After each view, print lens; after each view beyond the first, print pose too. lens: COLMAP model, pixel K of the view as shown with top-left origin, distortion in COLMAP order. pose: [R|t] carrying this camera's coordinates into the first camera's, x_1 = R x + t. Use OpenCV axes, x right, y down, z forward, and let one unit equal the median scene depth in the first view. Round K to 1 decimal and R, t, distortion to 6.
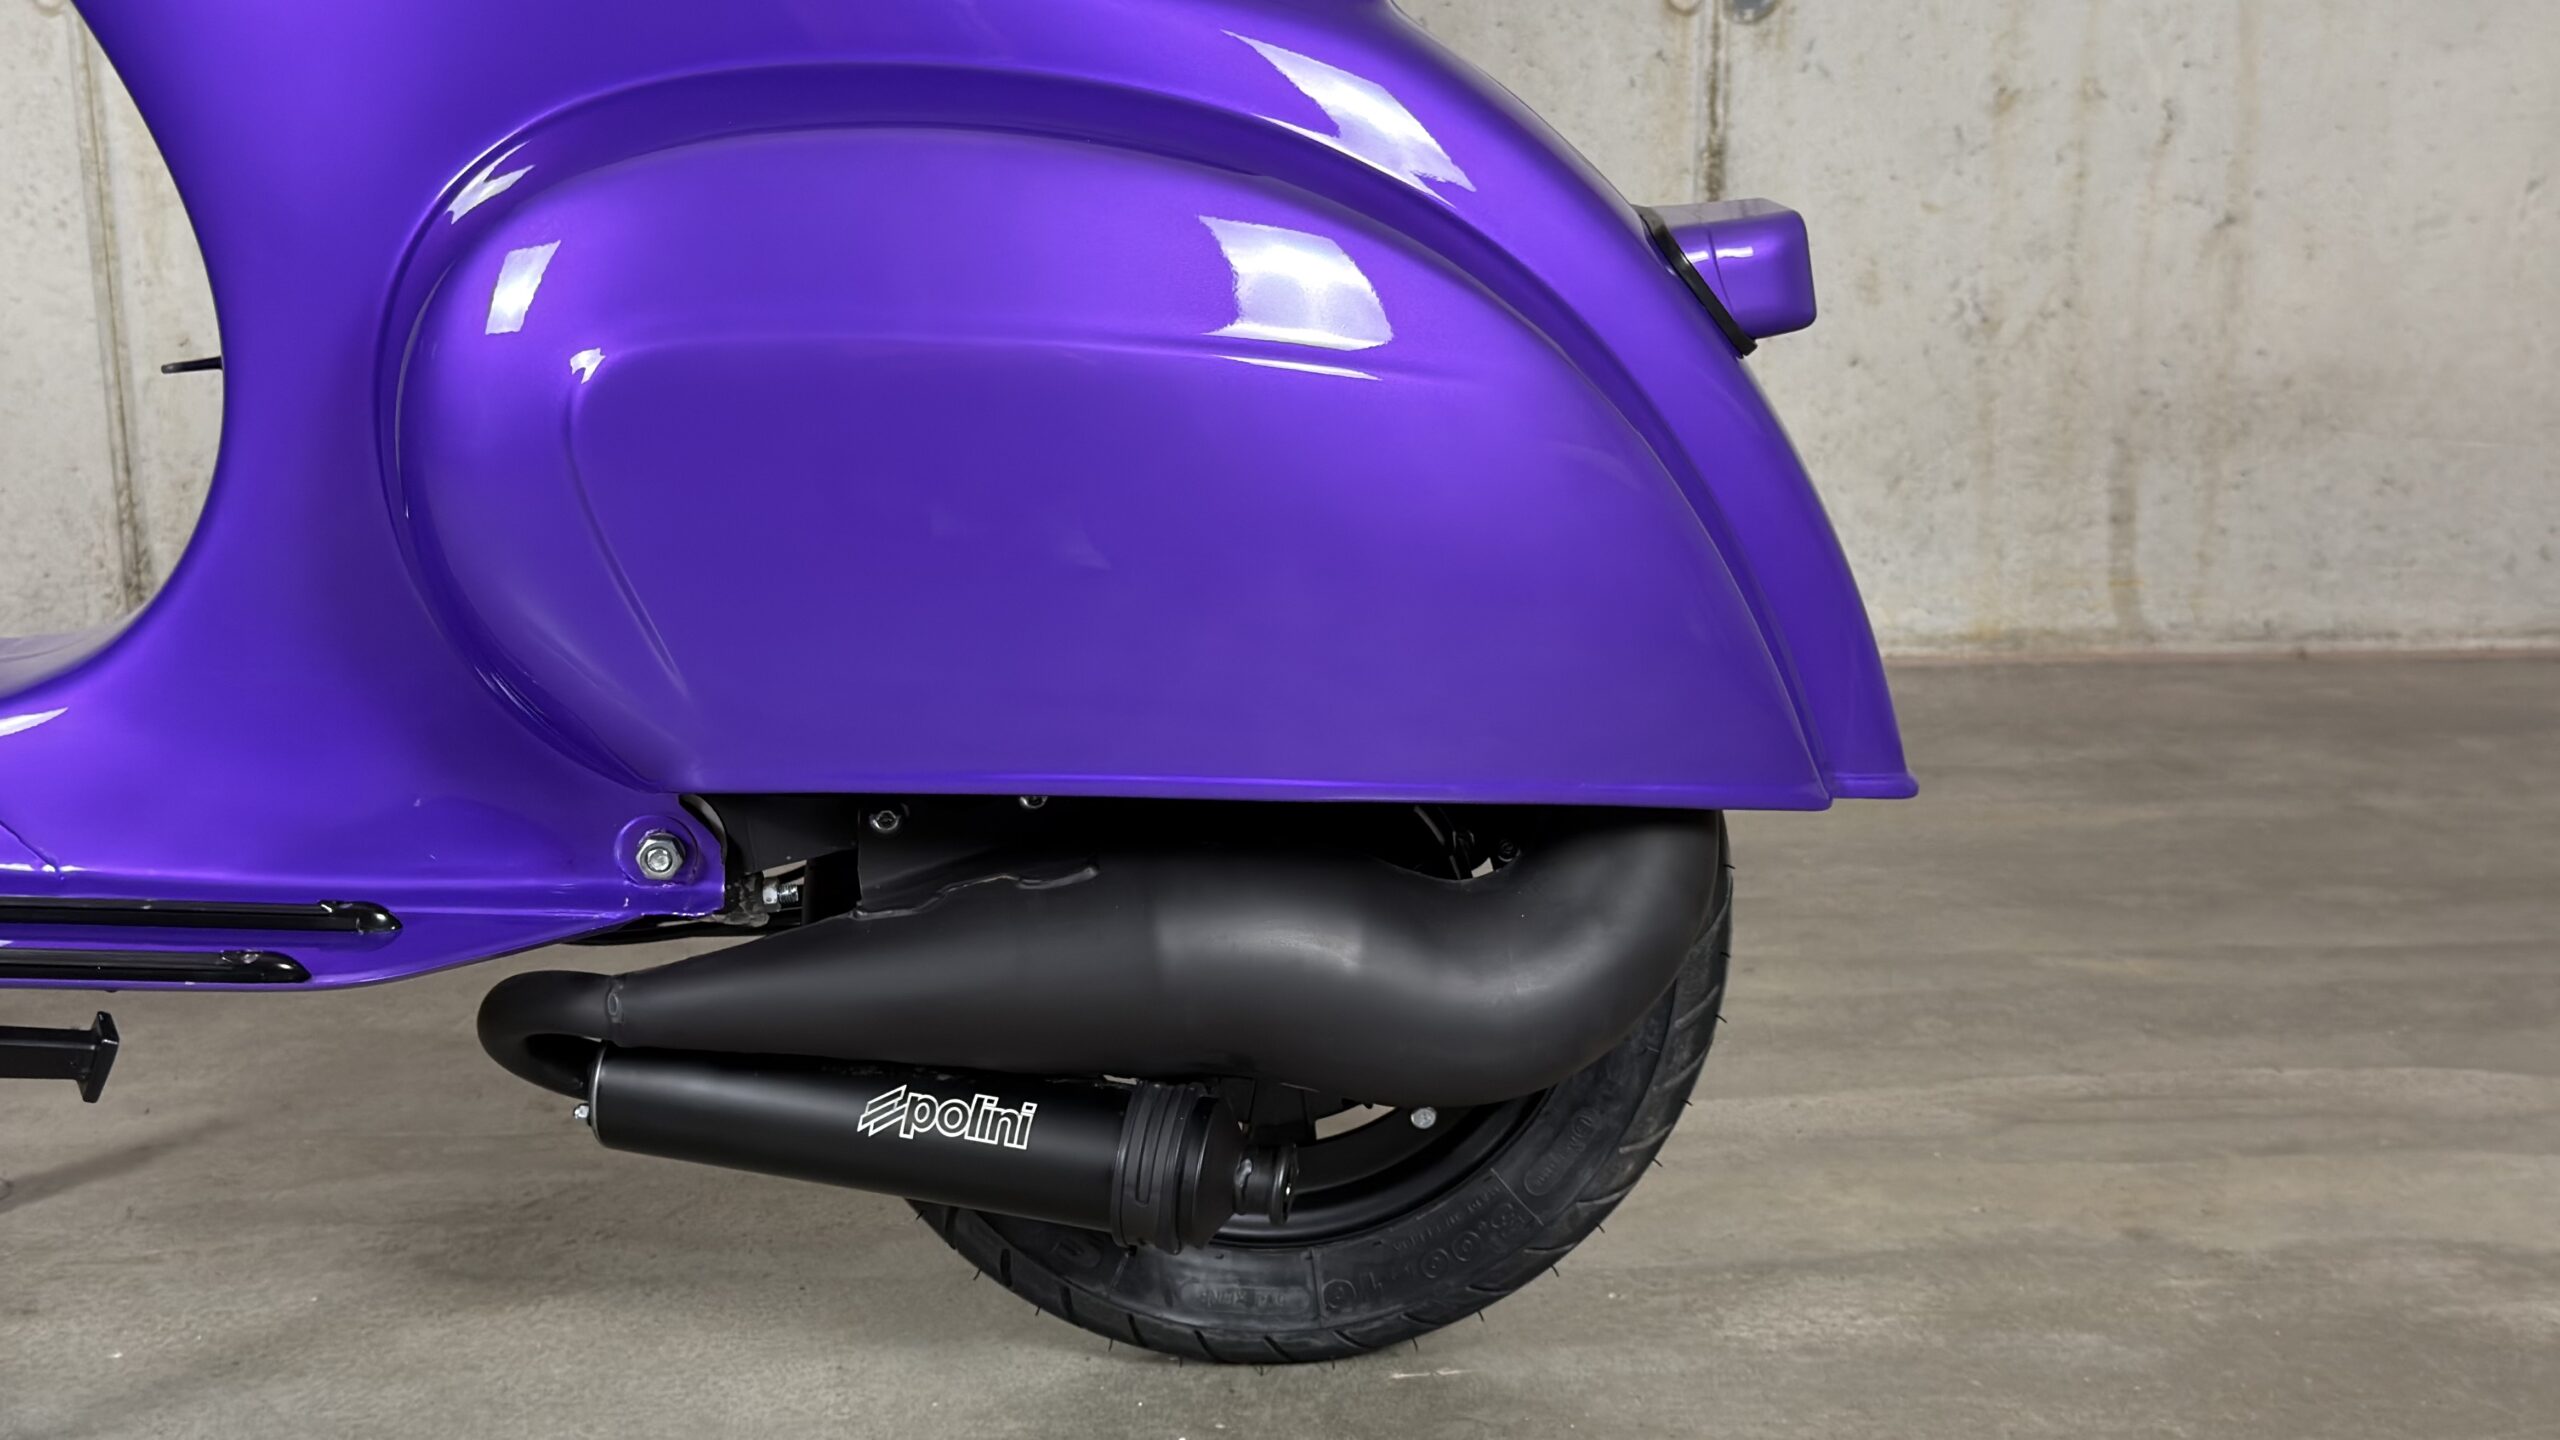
lens RADIAL K [[3127.4, 0, 1271.5], [0, 3127.4, 727.2], [0, 0, 1]] dist [0.106306, 0.000000]
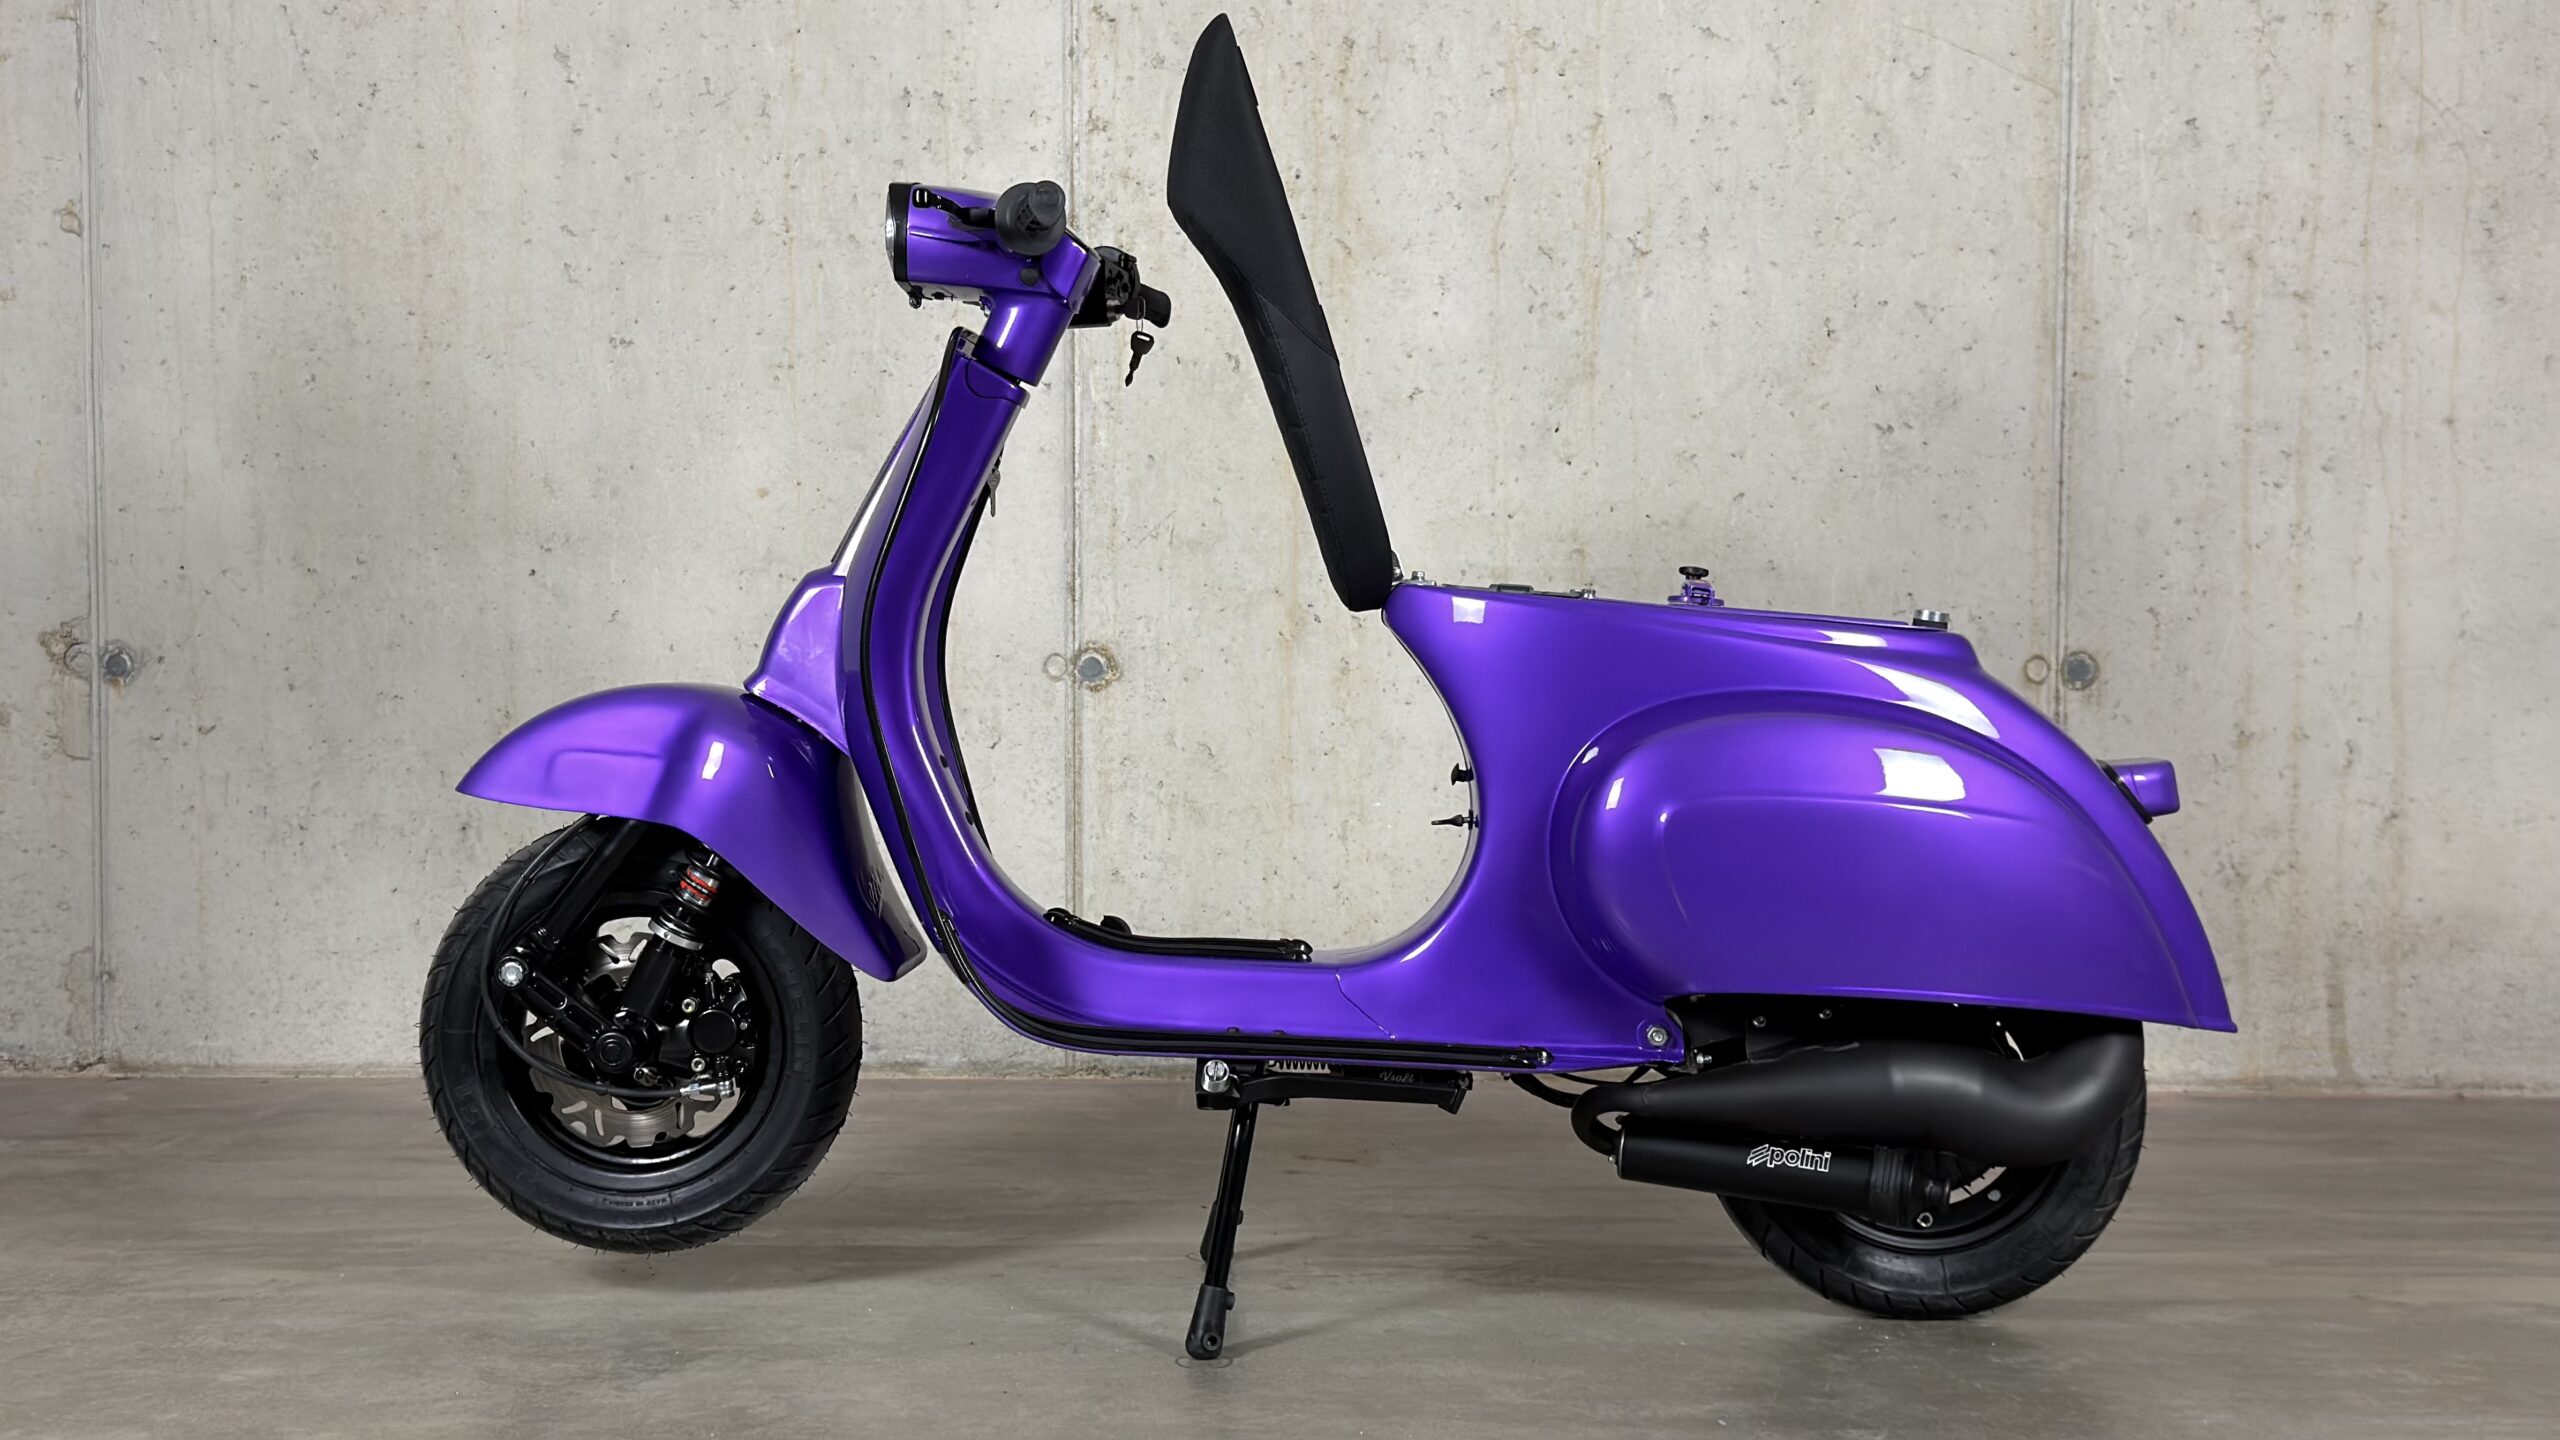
lens RADIAL K [[3060.0, 0, 1293.3], [0, 3060.0, 734.2], [0, 0, 1]] dist [0.104922, 0.000000]
pose [[0.997964, 0.010090, -0.062969, -0.152706], [-0.023109, 0.977511, -0.209616, 0.141020], [0.059438, 0.210644, 0.975754, -0.566824]]
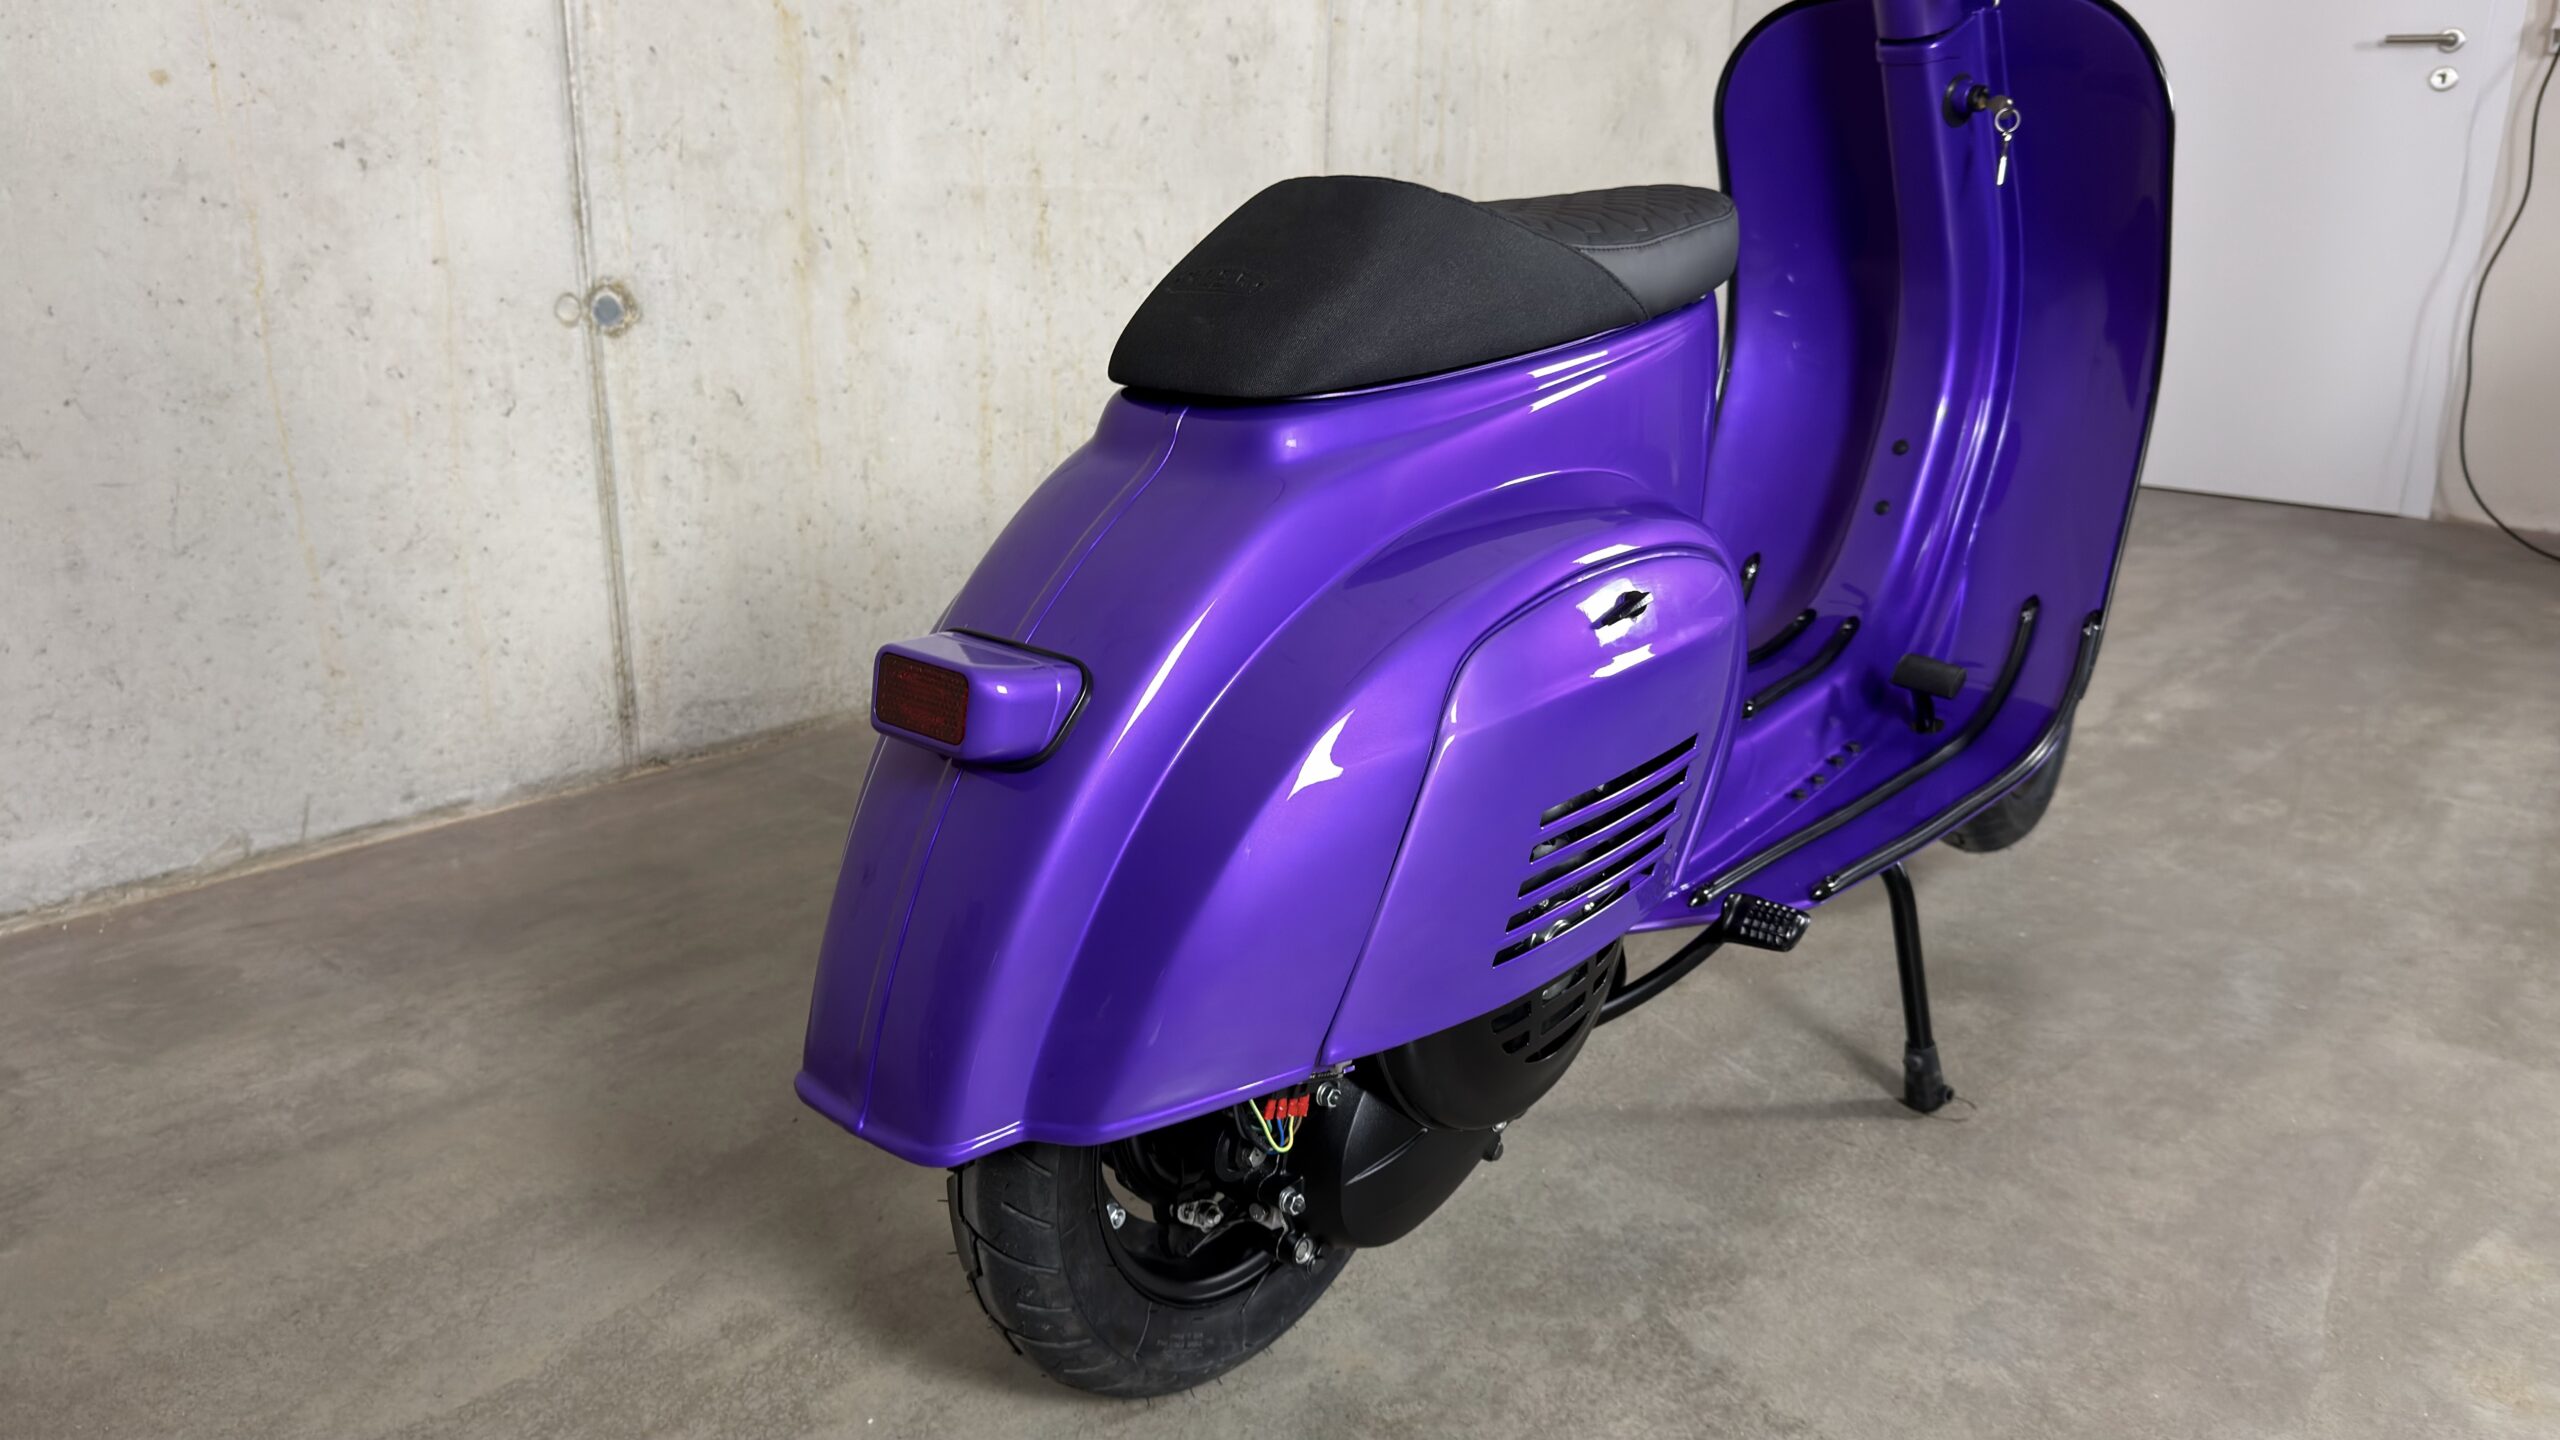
lens RADIAL K [[1881.4, 0, 1300.0], [0, 1881.4, 751.8], [0, 0, 1]] dist [0.019008, -0.053080]
pose [[0.674893, -0.202505, 0.709585, -0.786181], [0.151750, 0.979142, 0.135102, -0.101400], [-0.722144, 0.016500, 0.691546, 0.189820]]
